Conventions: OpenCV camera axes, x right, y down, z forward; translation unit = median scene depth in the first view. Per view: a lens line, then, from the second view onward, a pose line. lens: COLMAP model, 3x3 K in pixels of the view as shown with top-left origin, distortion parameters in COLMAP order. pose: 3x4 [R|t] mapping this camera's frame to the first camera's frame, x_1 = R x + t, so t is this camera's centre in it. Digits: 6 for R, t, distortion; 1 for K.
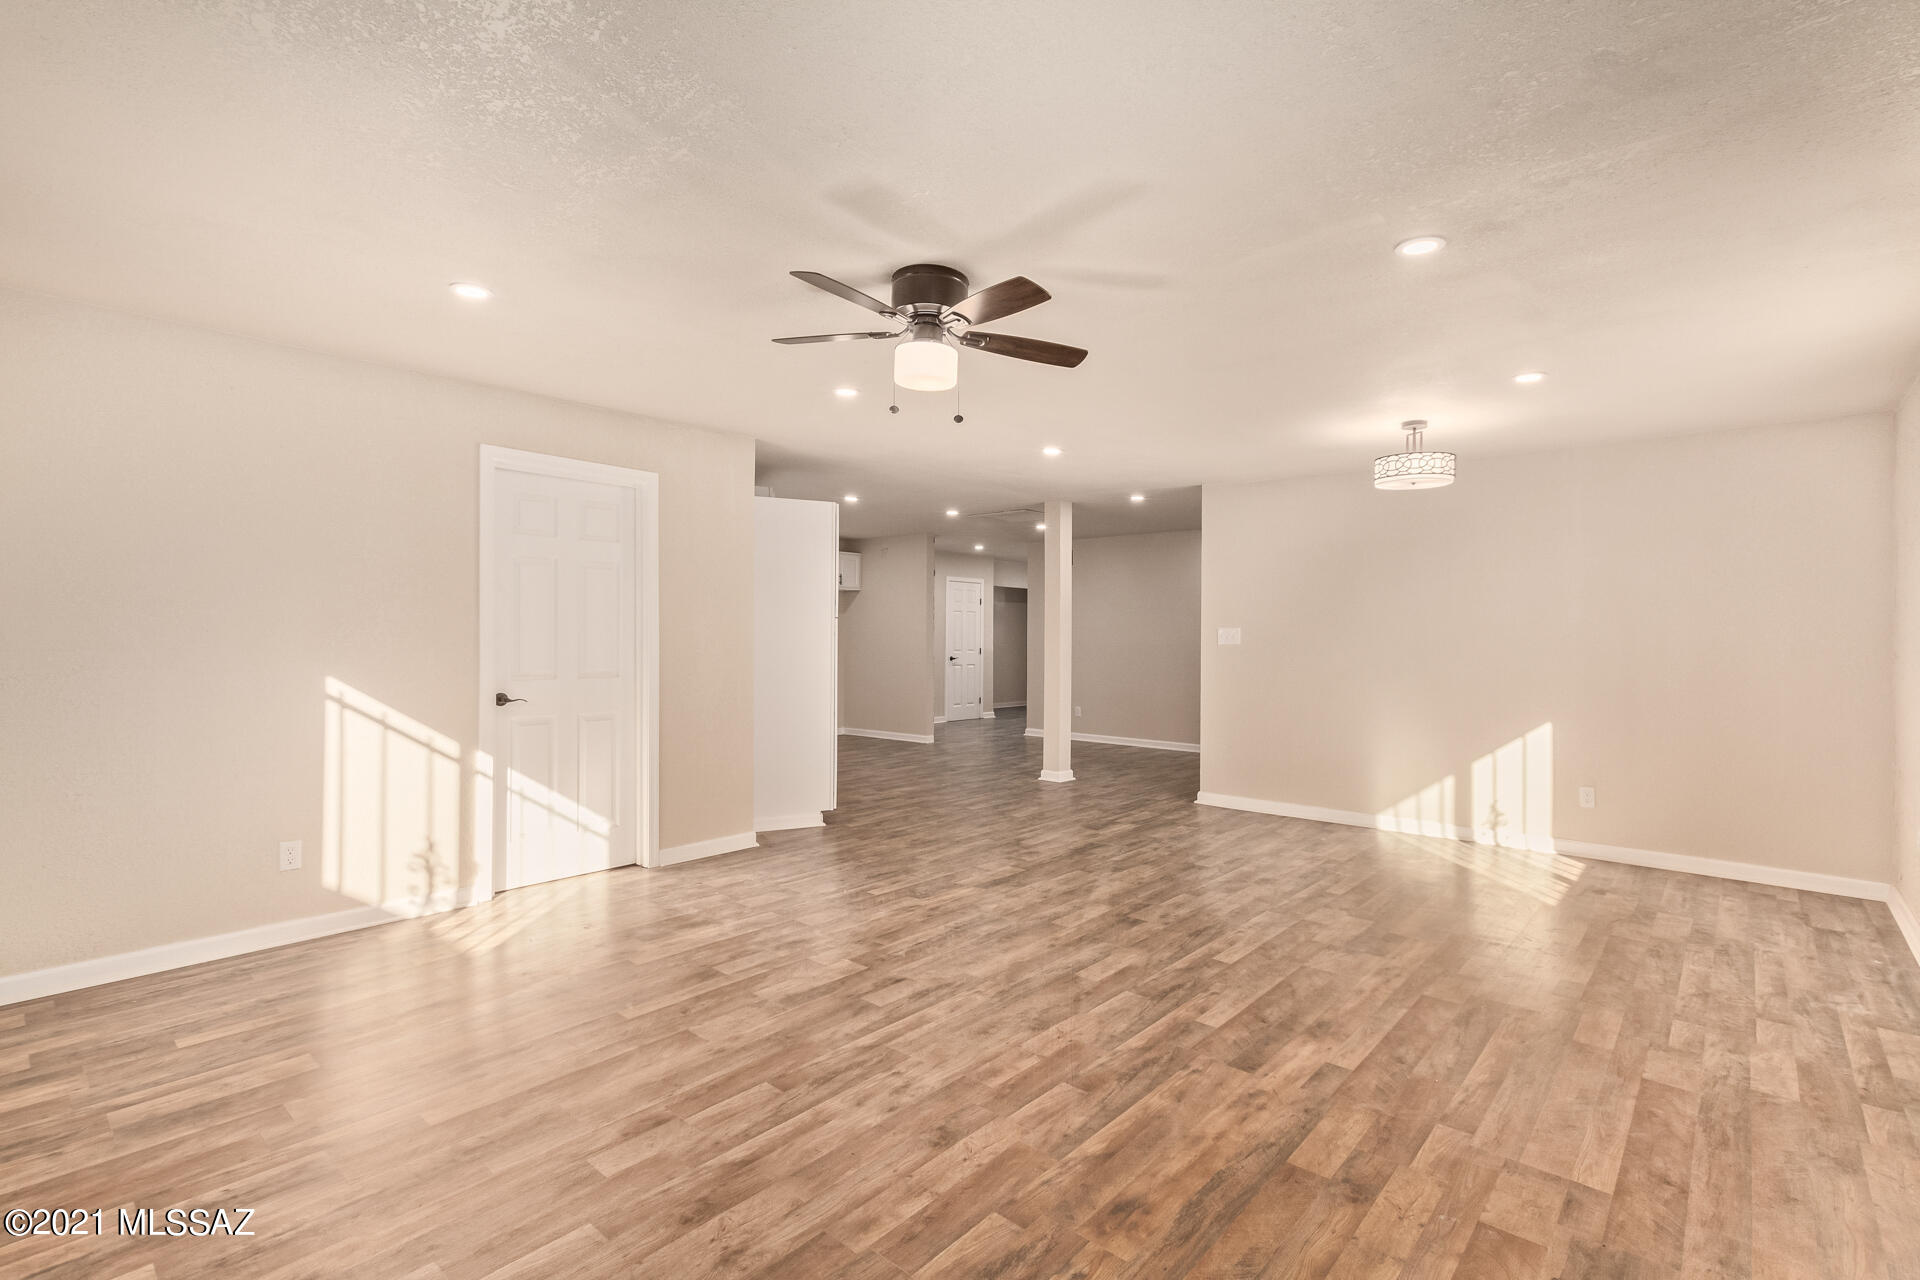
lens RADIAL K [[882.5, 0, 963.8], [0, 882.5, 633.0], [0, 0, 1]] dist [0.009580, 0.000314]
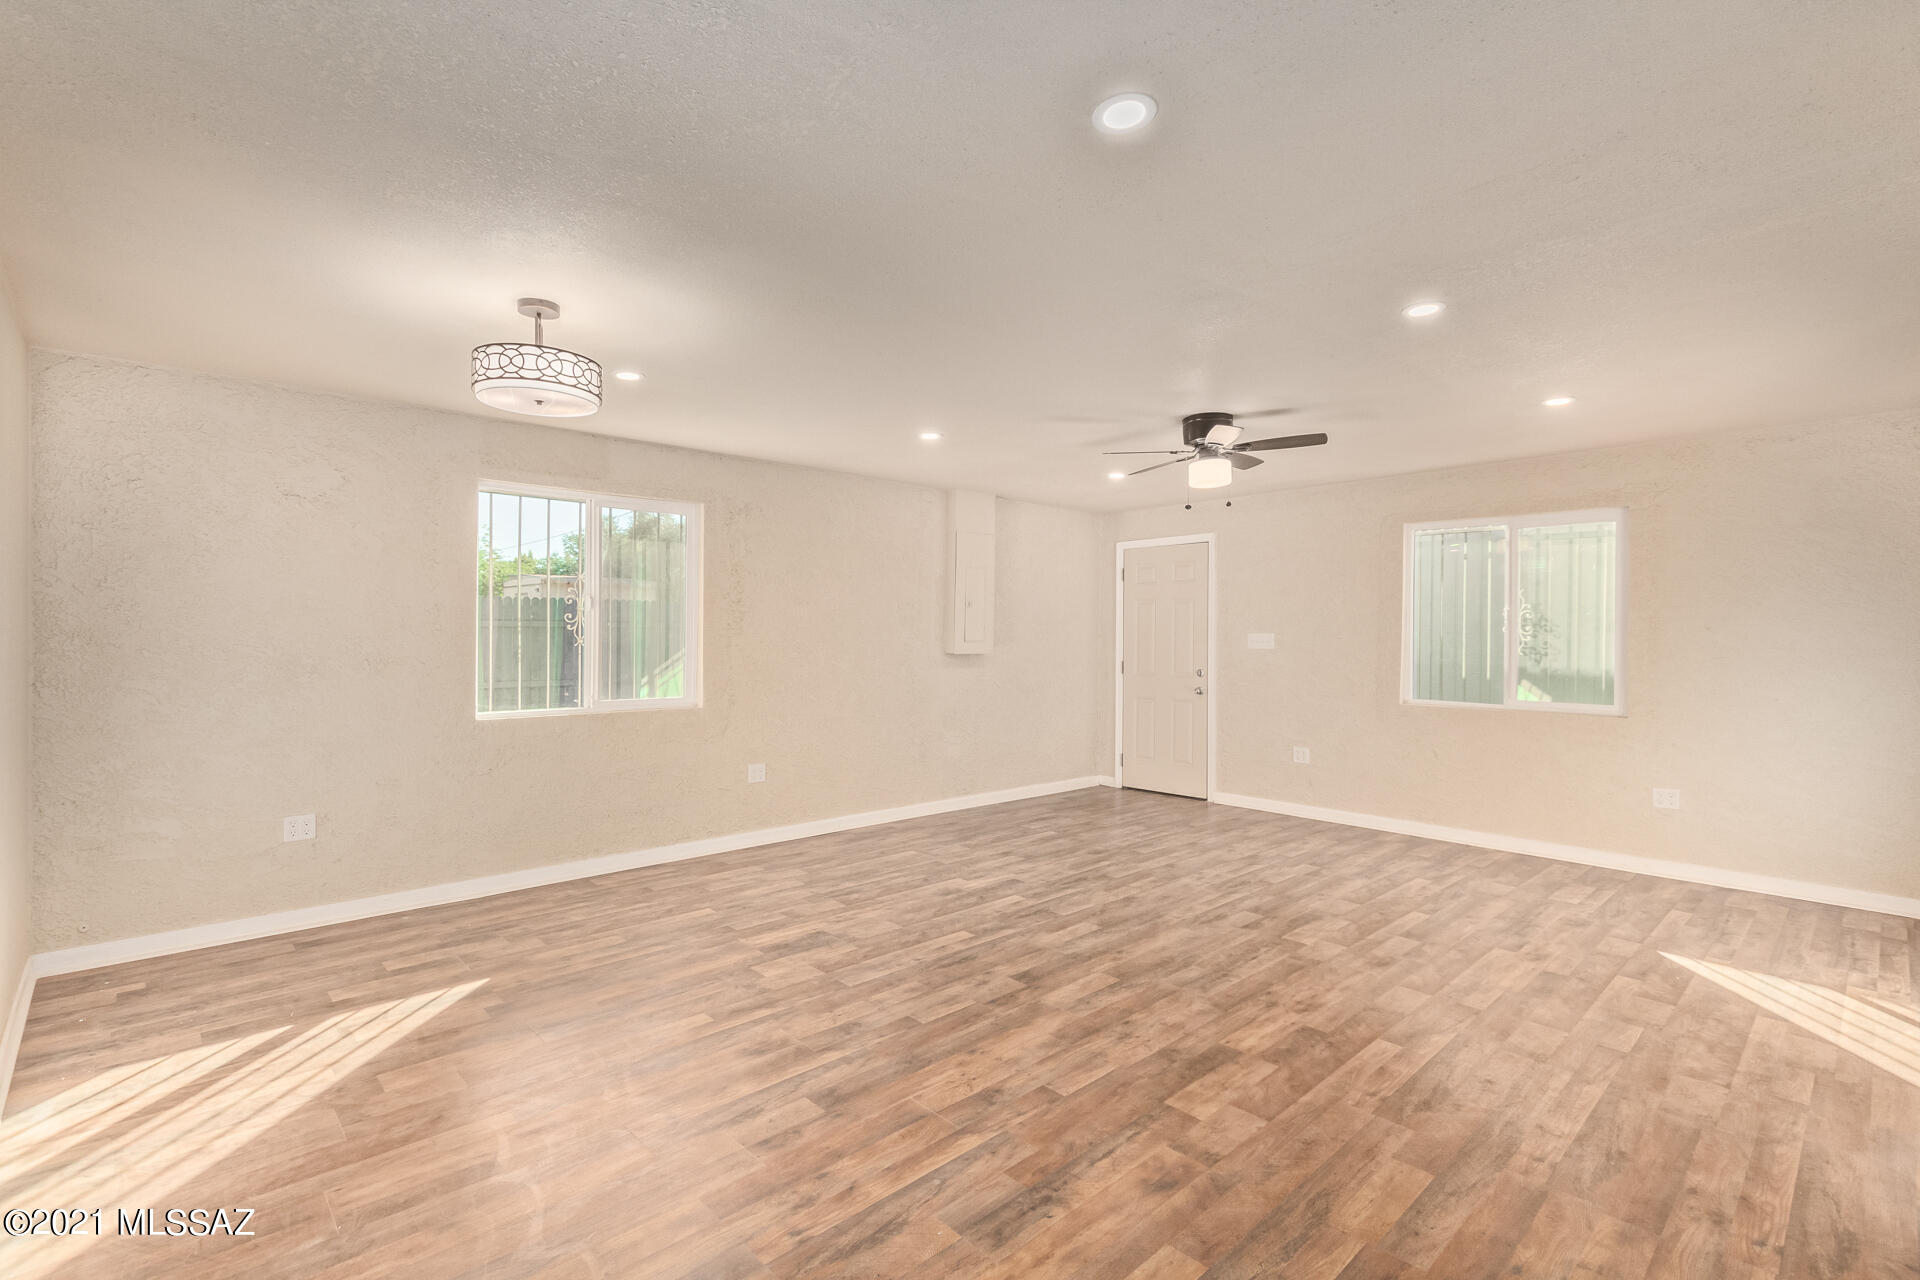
lens RADIAL K [[882.5, 0, 951.2], [0, 882.5, 626.0], [0, 0, 1]] dist [0.009580, 0.000314]
pose [[-0.994717, -0.012318, 0.101912, 0.210103], [-0.013268, 0.999875, -0.008645, -0.014317], [-0.101793, -0.009951, -0.994756, 2.211332]]
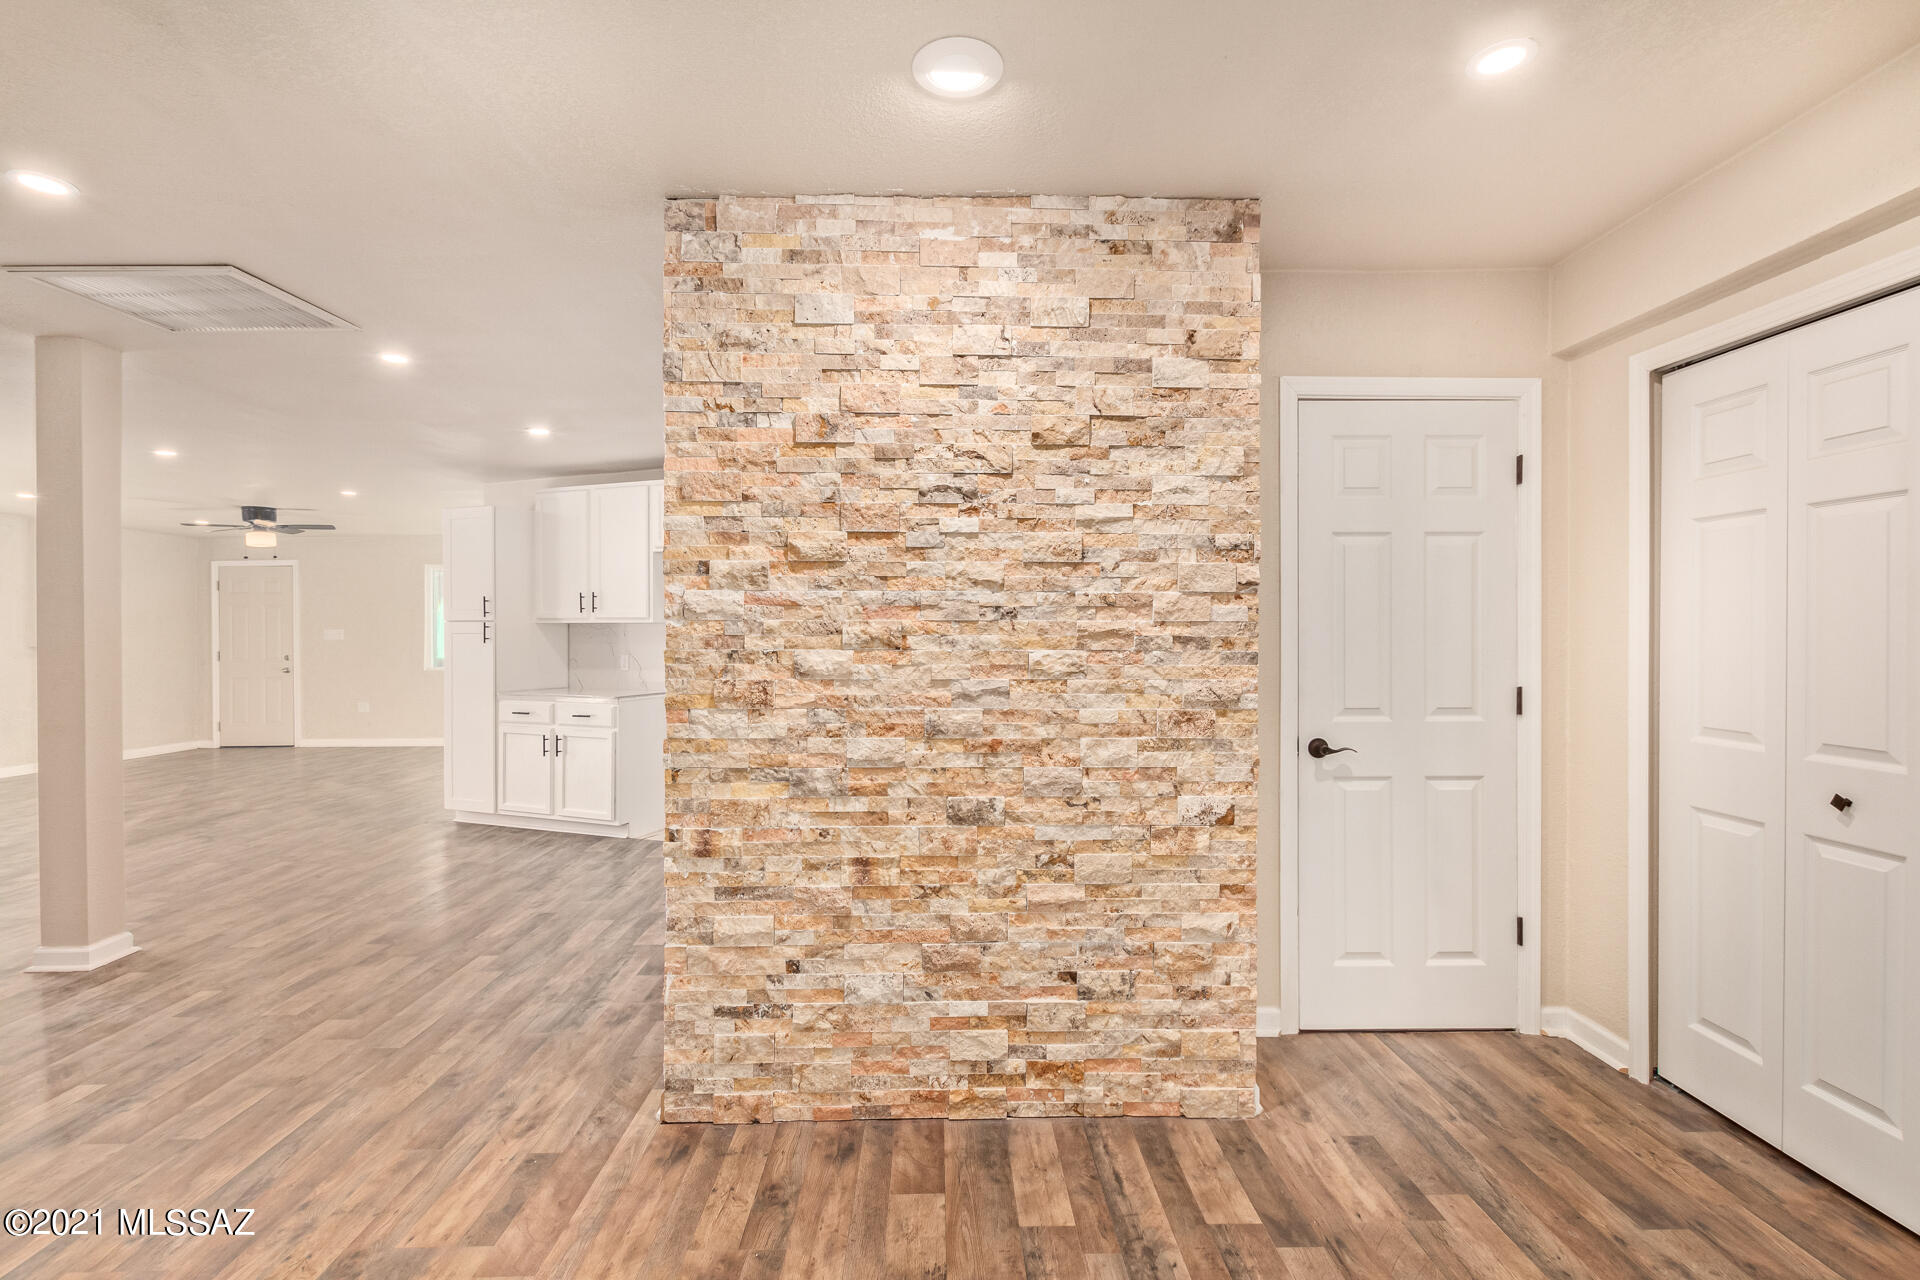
lens RADIAL K [[882.5, 0, 959.4], [0, 882.5, 631.0], [0, 0, 1]] dist [0.009580, 0.000314]
pose [[-0.738882, -0.013480, -0.673700, 0.179367], [-0.005531, 0.999888, -0.013941, 0.010242], [0.673812, -0.006574, -0.738874, 3.831536]]
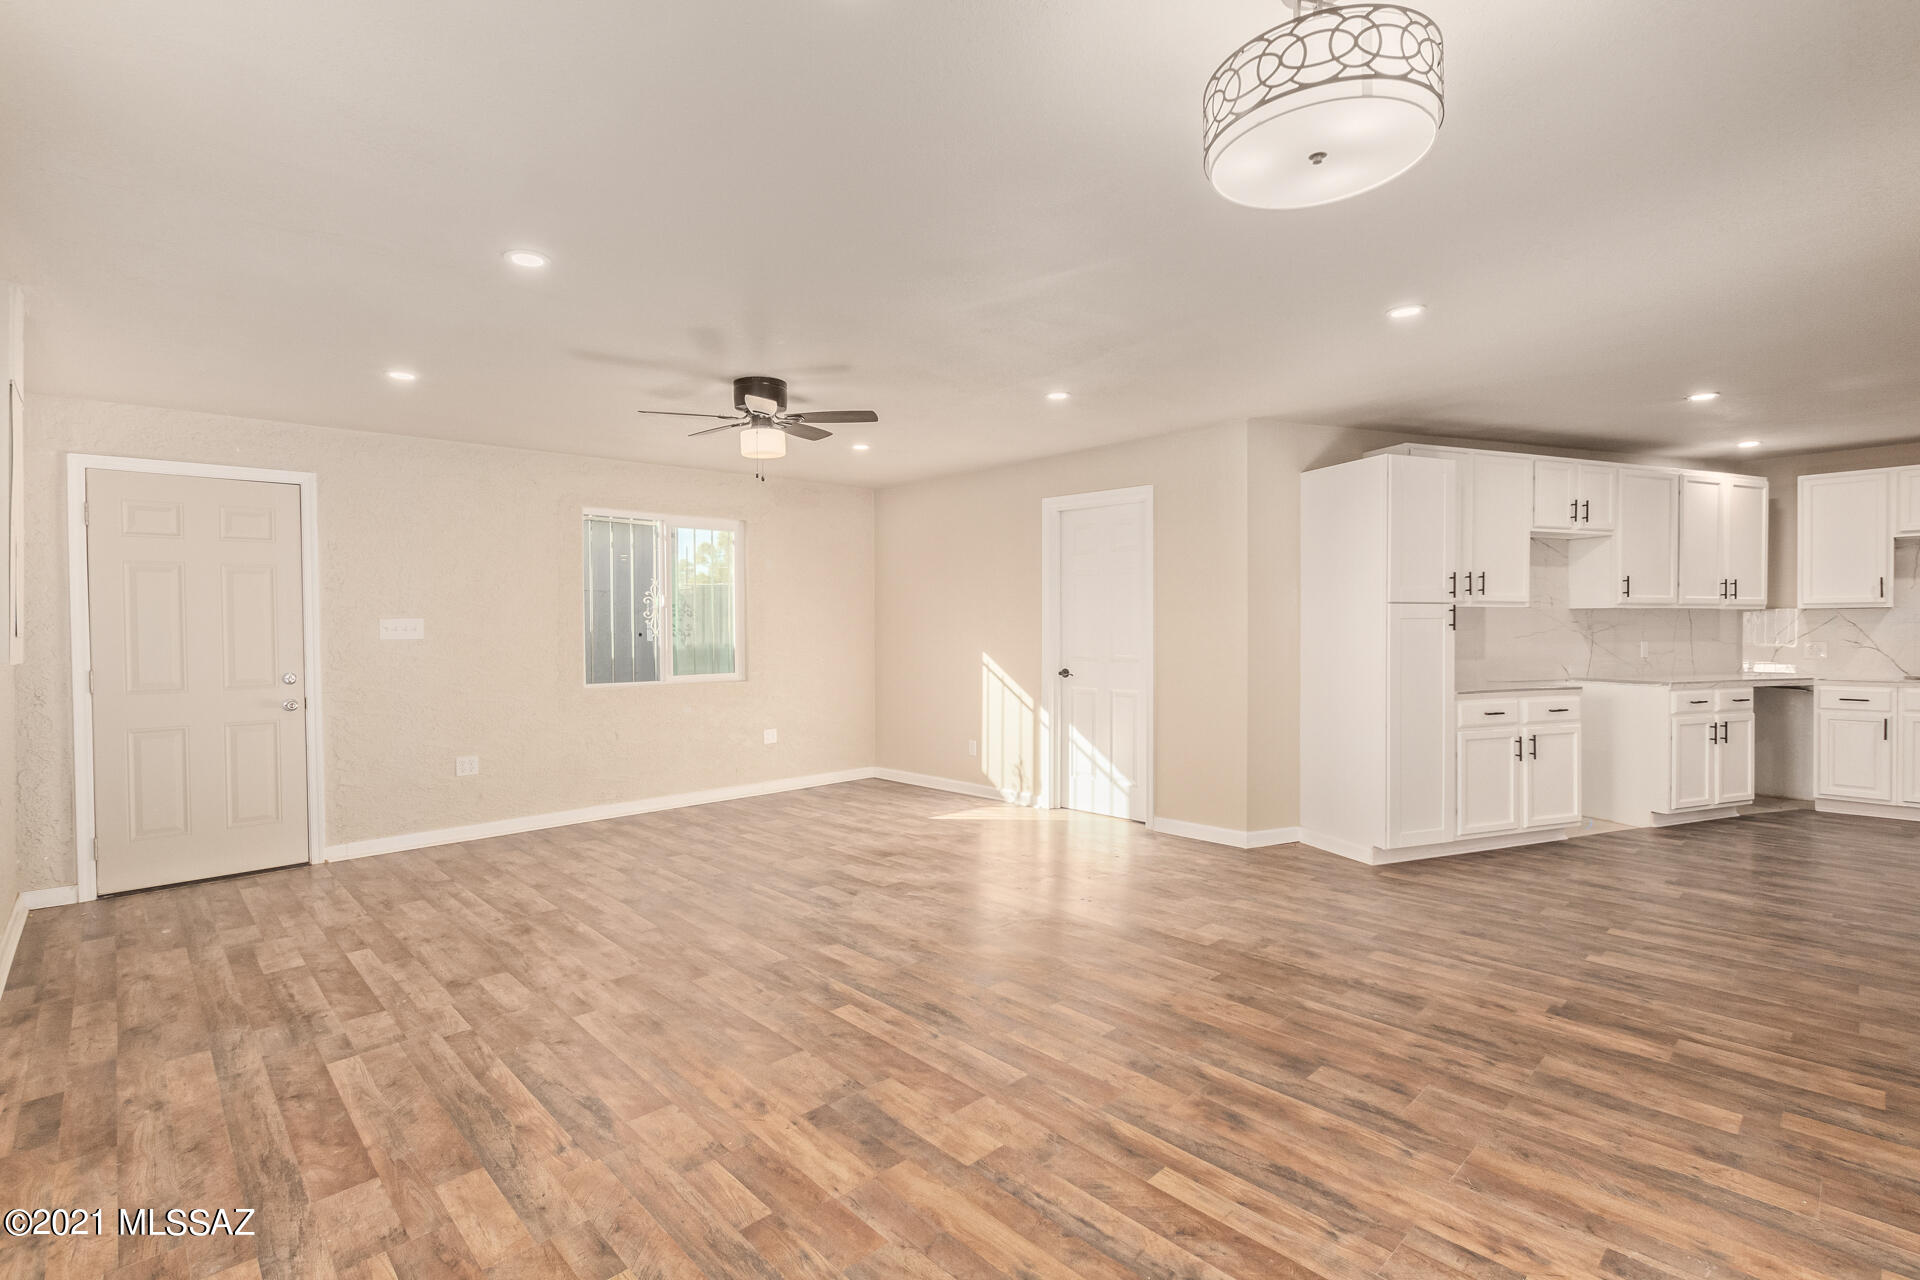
lens RADIAL K [[882.5, 0, 972.2], [0, 882.5, 650.7], [0, 0, 1]] dist [0.009580, 0.000314]
pose [[-0.079120, 0.022511, -0.996611, 1.171045], [0.008286, 0.999725, 0.021923, 0.005432], [0.996831, -0.006524, -0.079285, 1.240612]]
